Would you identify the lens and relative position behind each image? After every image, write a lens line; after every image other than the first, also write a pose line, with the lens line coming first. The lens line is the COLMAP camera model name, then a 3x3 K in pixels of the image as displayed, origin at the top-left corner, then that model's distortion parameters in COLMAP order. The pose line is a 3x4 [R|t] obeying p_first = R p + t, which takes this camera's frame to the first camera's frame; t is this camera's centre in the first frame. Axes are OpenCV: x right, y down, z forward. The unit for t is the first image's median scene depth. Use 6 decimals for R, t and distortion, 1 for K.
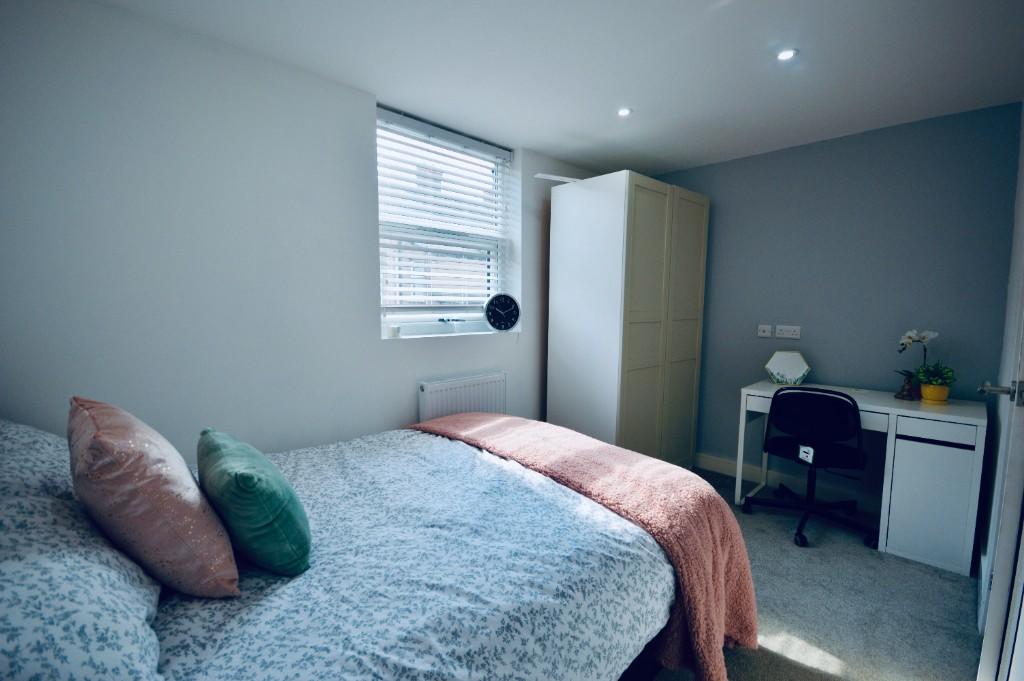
lens RADIAL K [[448.9, 0, 512.0], [0, 448.9, 340.5], [0, 0, 1]] dist [0.000493, 0.000115]
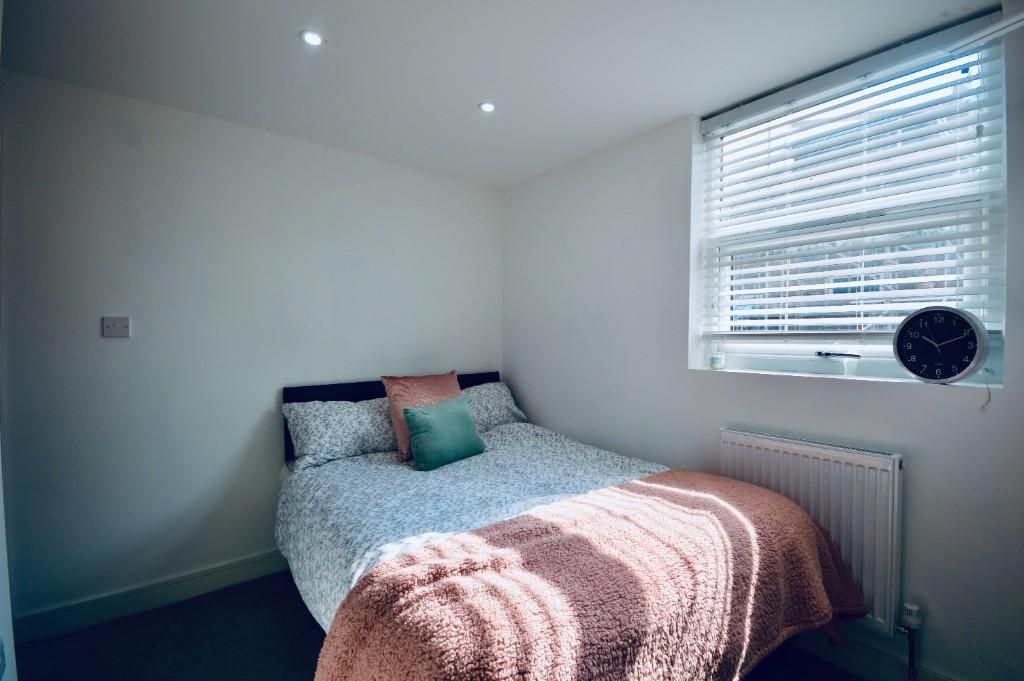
lens RADIAL K [[448.9, 0, 512.0], [0, 448.9, 340.5], [0, 0, 1]] dist [0.000493, 0.000115]
pose [[-0.102546, 0.012352, -0.994652, 0.558021], [-0.069131, 0.997417, 0.019514, -0.046067], [0.992323, 0.070762, -0.101427, 0.604817]]
